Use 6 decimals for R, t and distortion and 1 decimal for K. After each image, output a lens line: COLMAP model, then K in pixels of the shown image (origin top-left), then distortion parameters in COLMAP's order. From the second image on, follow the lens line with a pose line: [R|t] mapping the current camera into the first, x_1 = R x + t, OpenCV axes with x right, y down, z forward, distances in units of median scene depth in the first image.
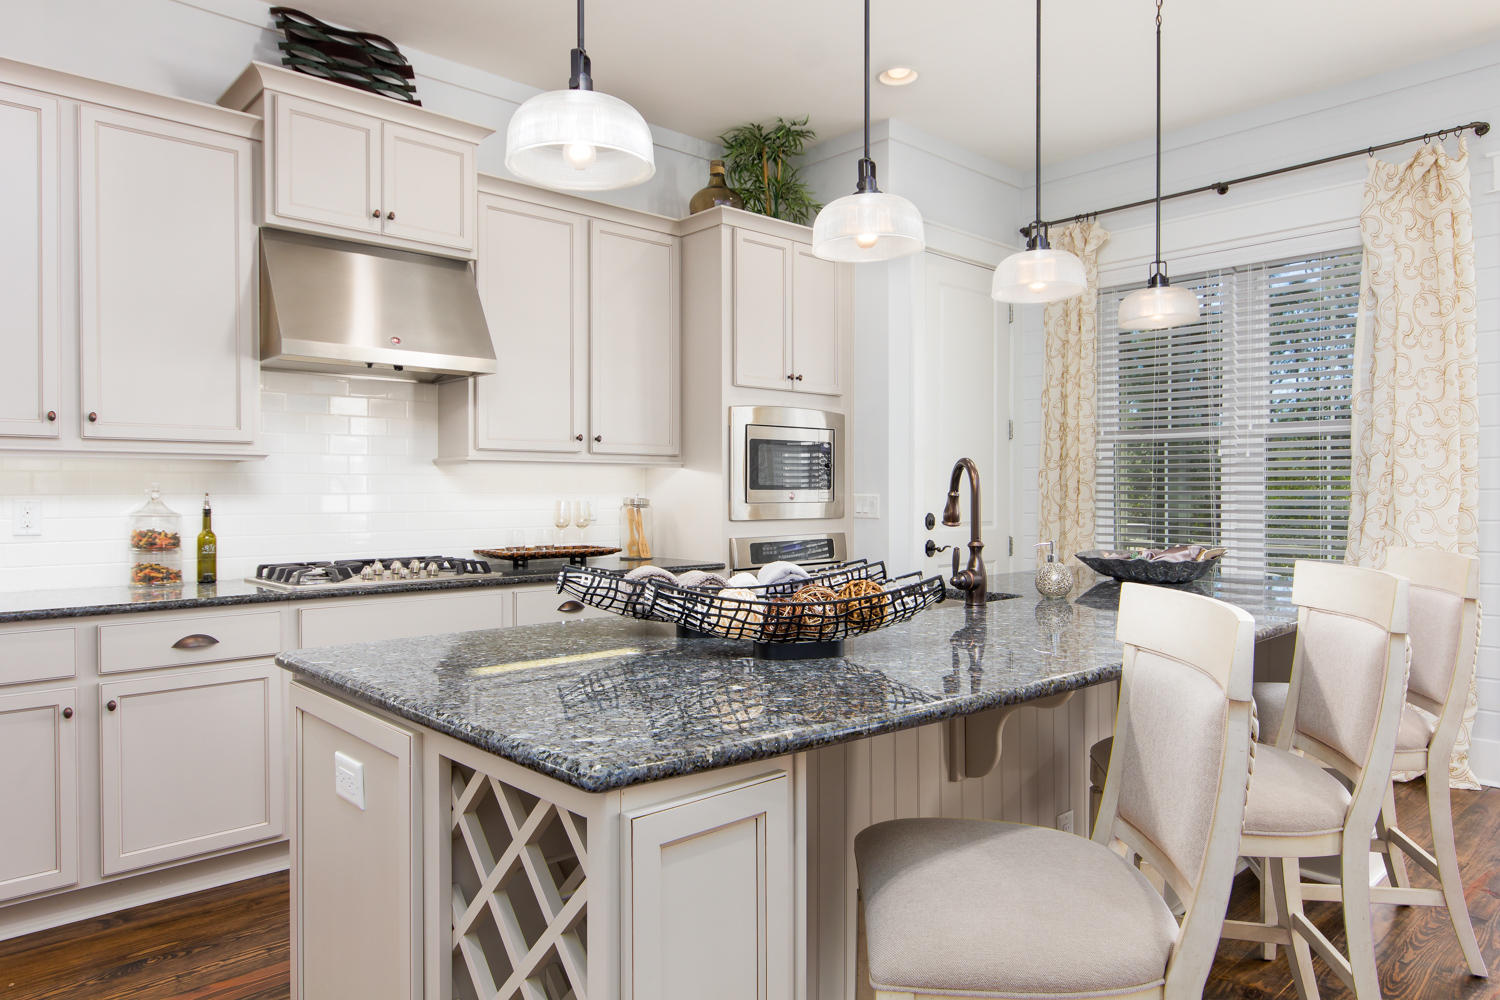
lens RADIAL K [[952.2, 0, 751.3], [0, 952.2, 505.1], [0, 0, 1]] dist [-0.006671, -0.000810]
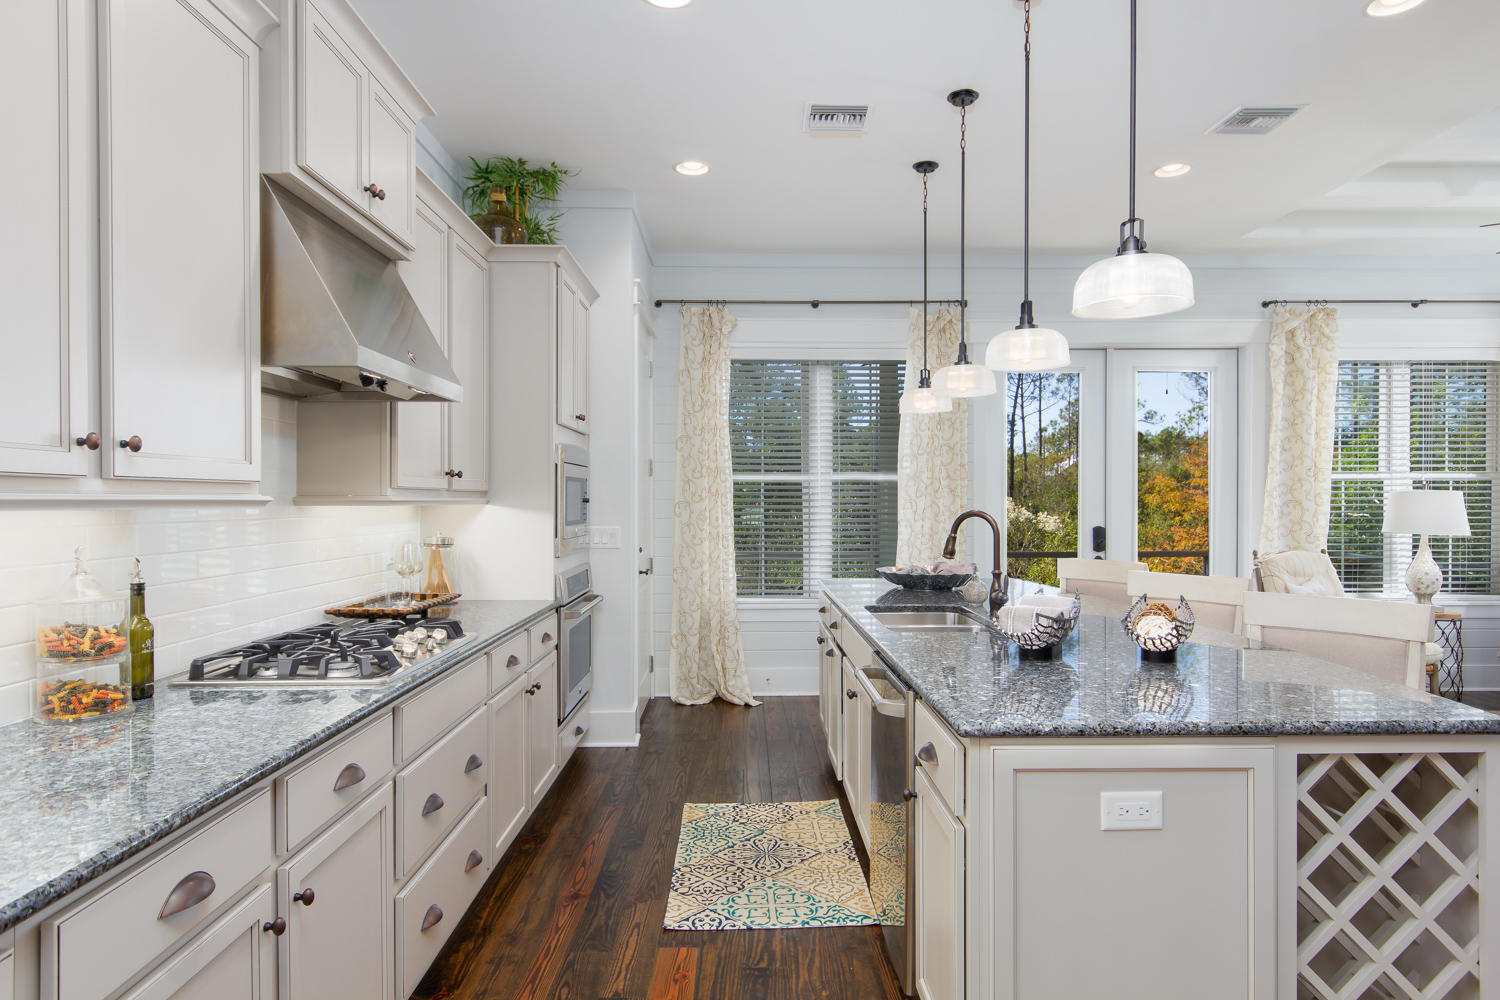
lens RADIAL K [[867.9, 0, 758.9], [0, 867.9, 506.8], [0, 0, 1]] dist [0.018060, -0.000343]
pose [[0.662000, -0.003493, 0.749496, -0.737560], [0.008691, 0.999958, -0.003016, -0.041906], [-0.749453, 0.008511, 0.662003, 0.296890]]
